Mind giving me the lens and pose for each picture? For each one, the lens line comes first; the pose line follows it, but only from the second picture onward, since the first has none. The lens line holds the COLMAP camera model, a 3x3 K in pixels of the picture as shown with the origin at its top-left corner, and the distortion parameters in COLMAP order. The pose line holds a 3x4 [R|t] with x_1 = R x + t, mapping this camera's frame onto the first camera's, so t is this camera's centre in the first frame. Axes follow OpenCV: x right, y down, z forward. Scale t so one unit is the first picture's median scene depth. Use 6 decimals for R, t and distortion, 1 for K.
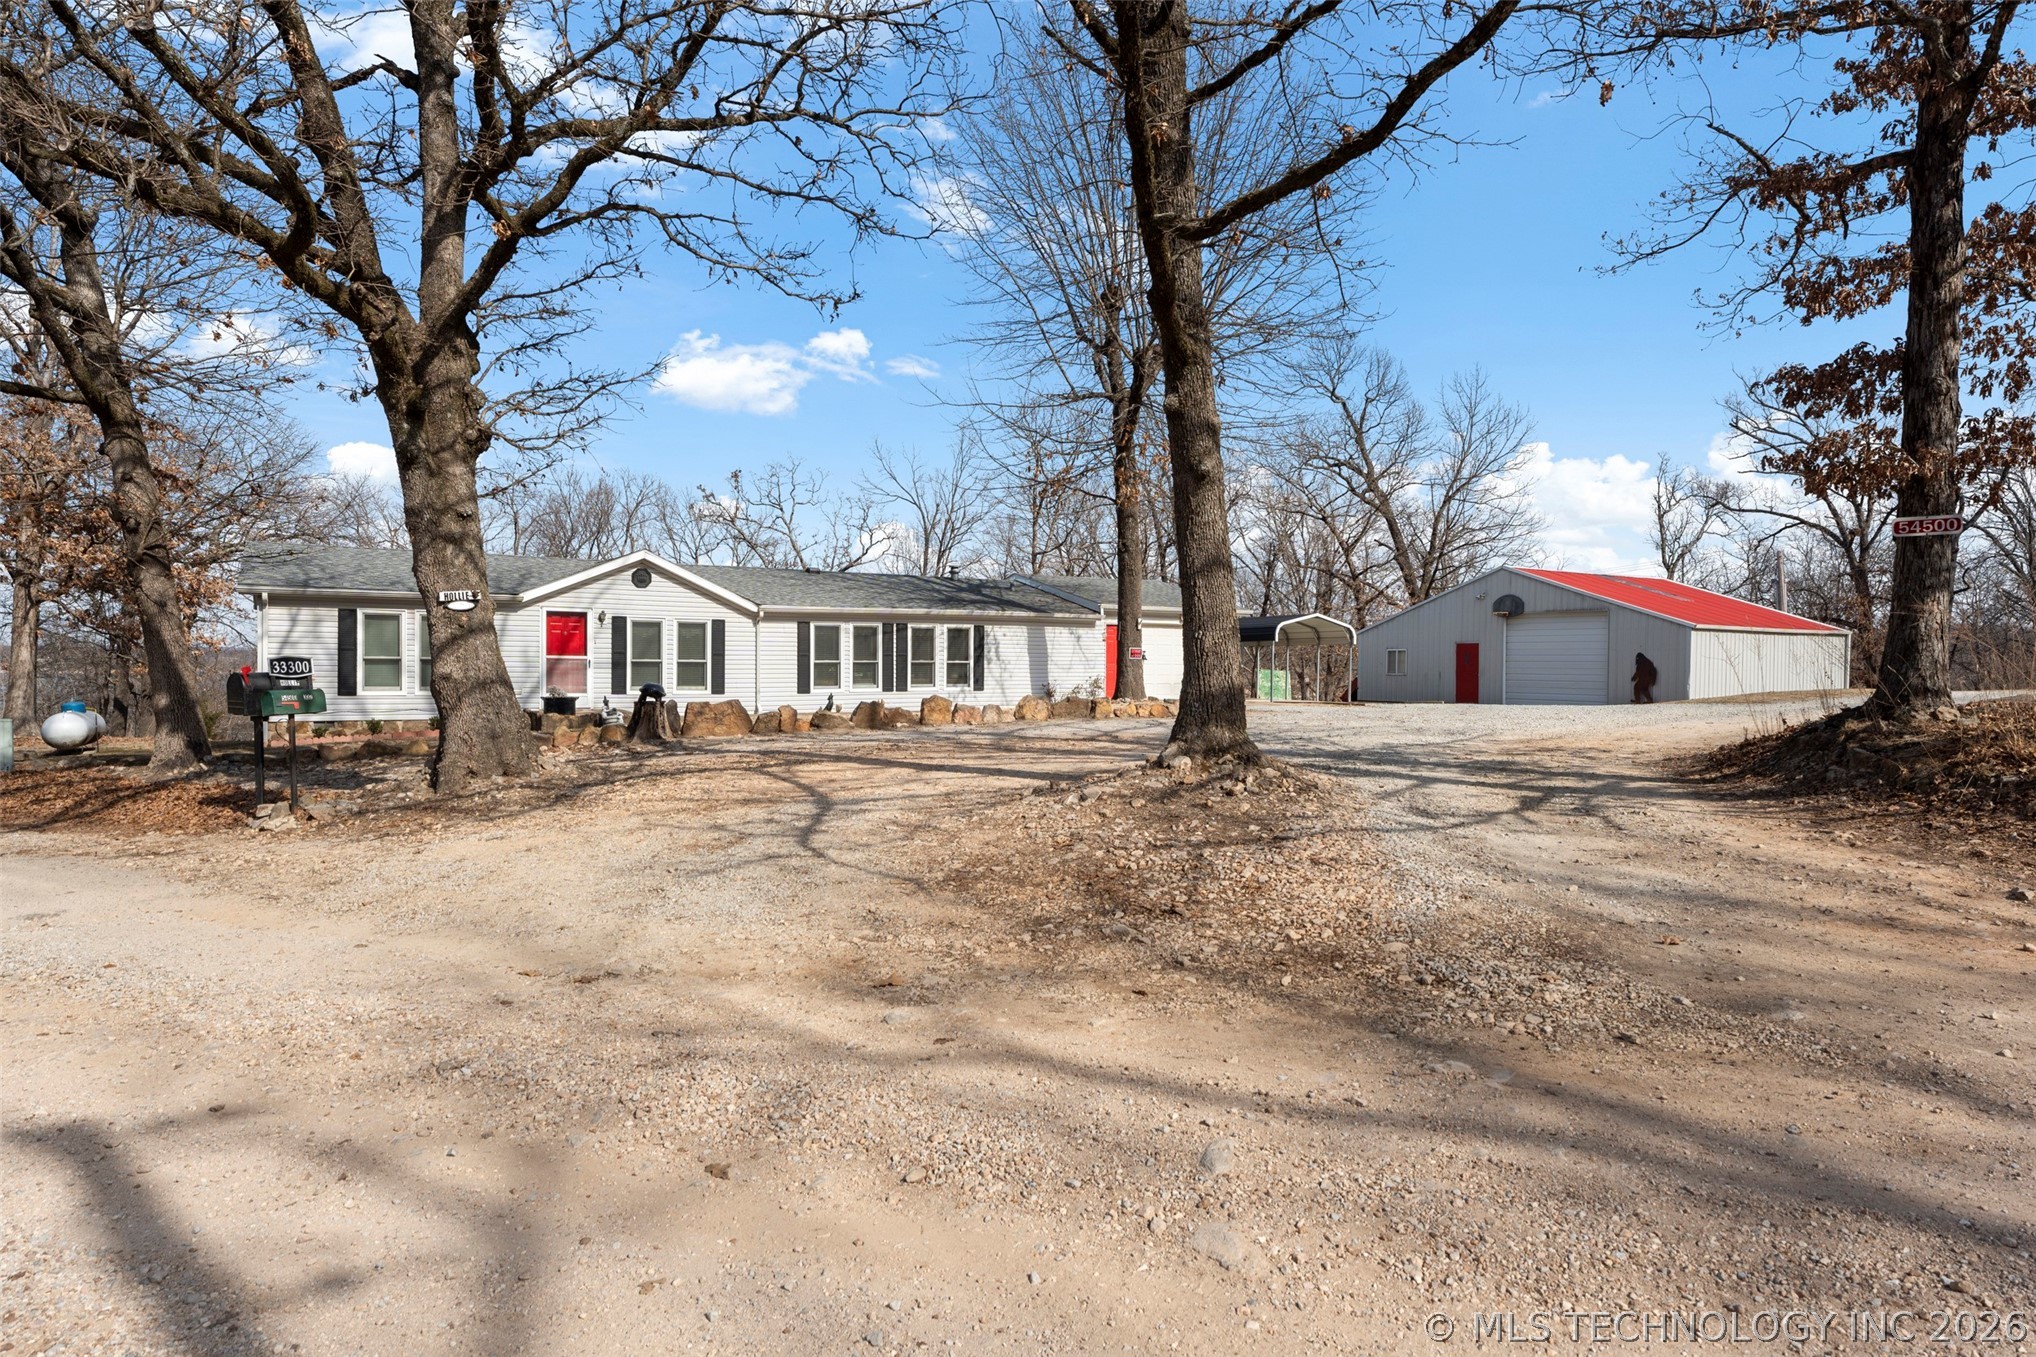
lens RADIAL K [[1192.9, 0, 1018.0], [0, 1192.9, 678.5], [0, 0, 1]] dist [-0.000556, -0.000090]
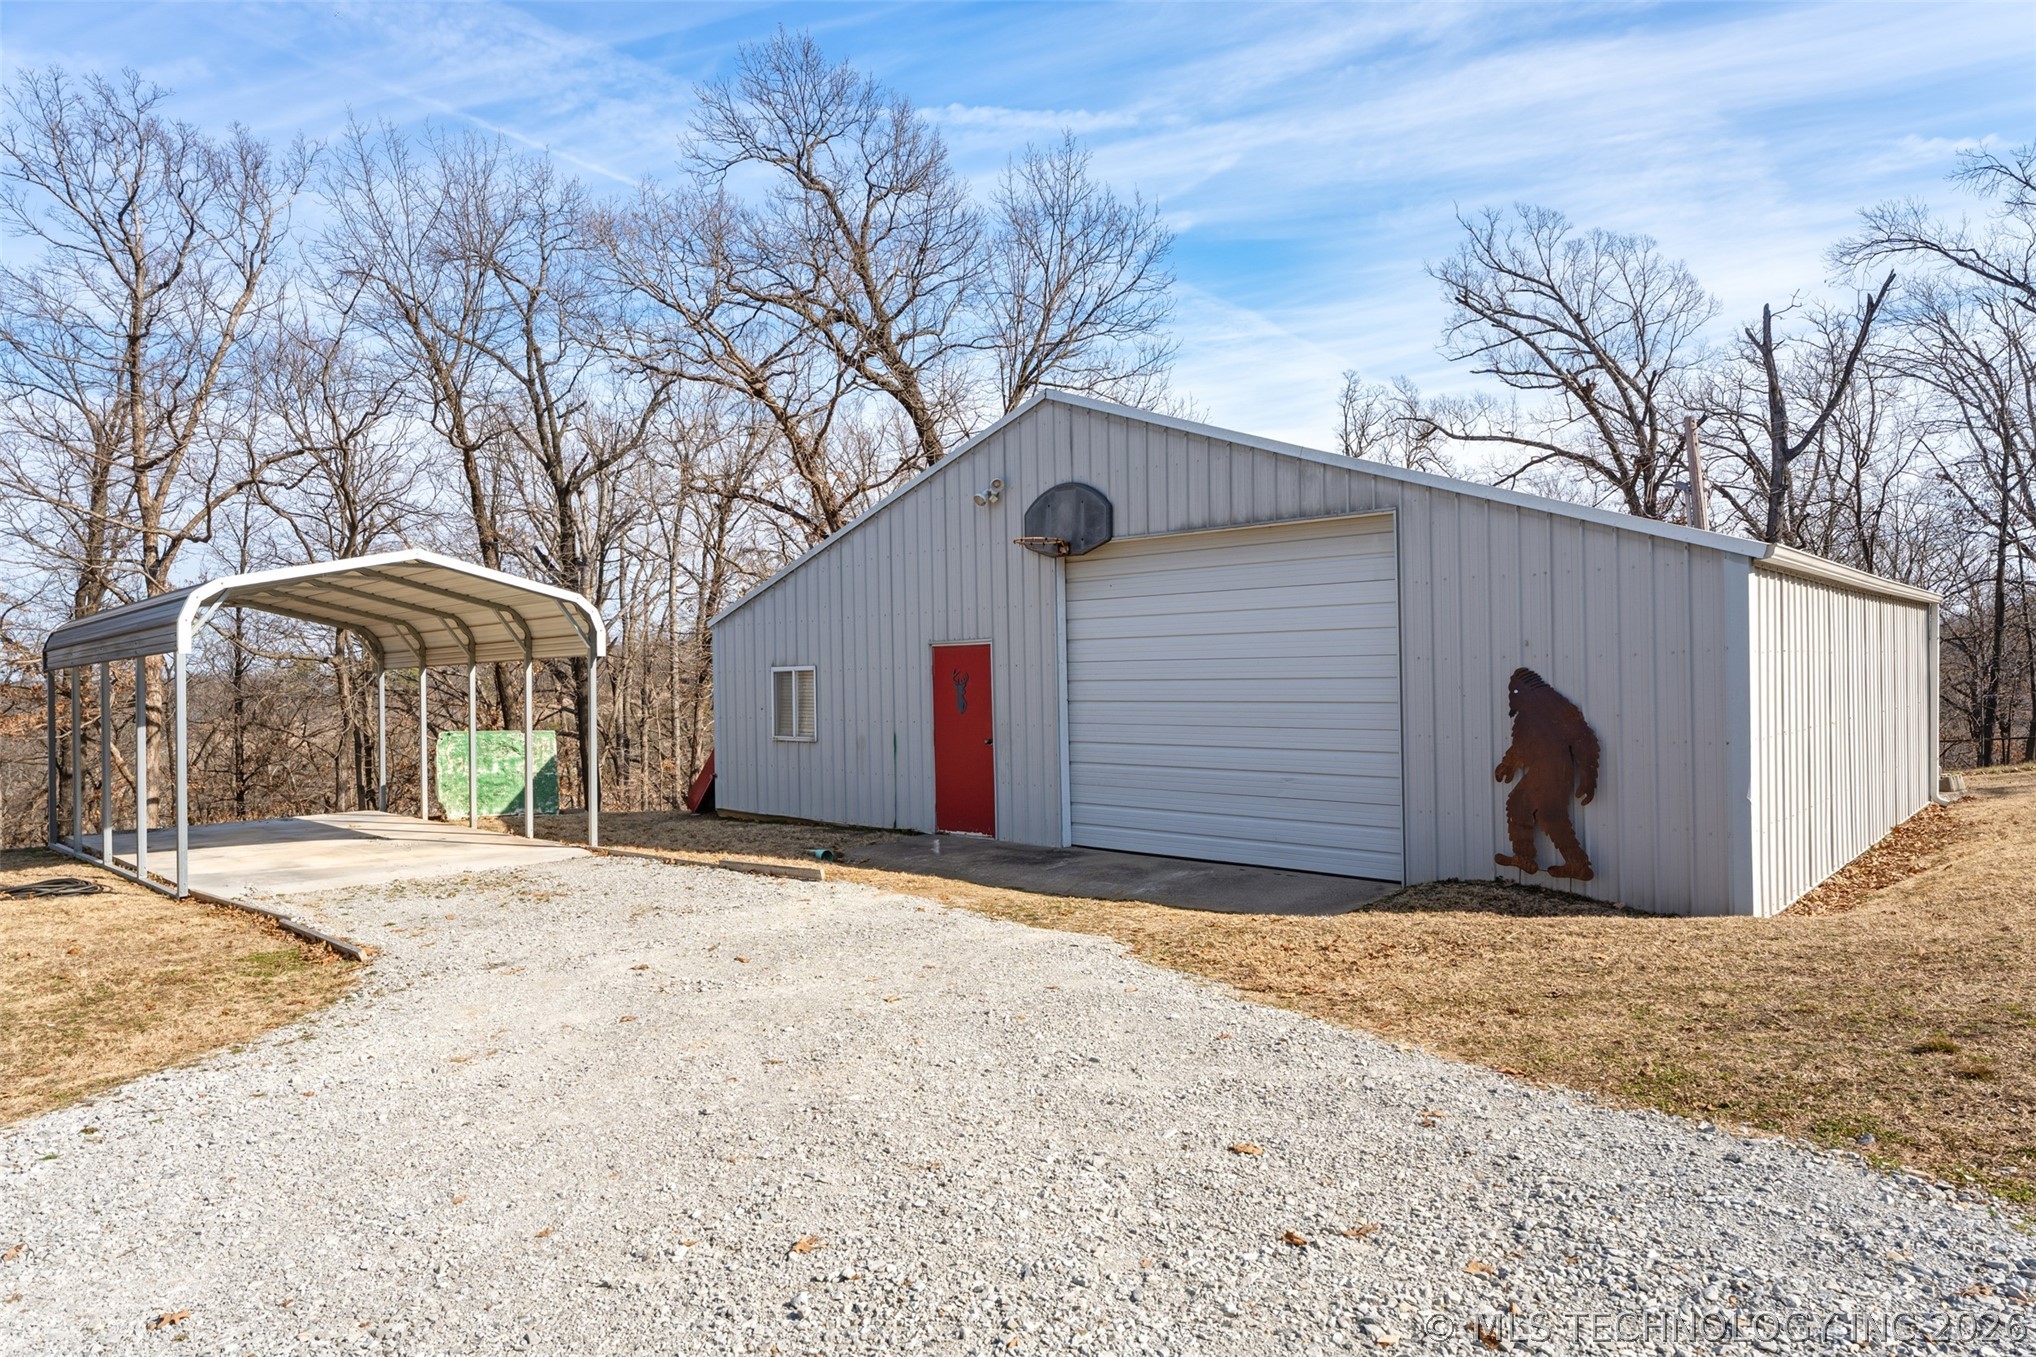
lens RADIAL K [[1175.2, 0, 1018.0], [0, 1175.2, 678.5], [0, 0, 1]] dist [-0.000856, -0.000060]
pose [[0.967627, -0.029871, 0.250612, 0.414638], [0.032370, 0.999459, -0.005857, -0.024525], [-0.250302, 0.013779, 0.968070, 0.918073]]
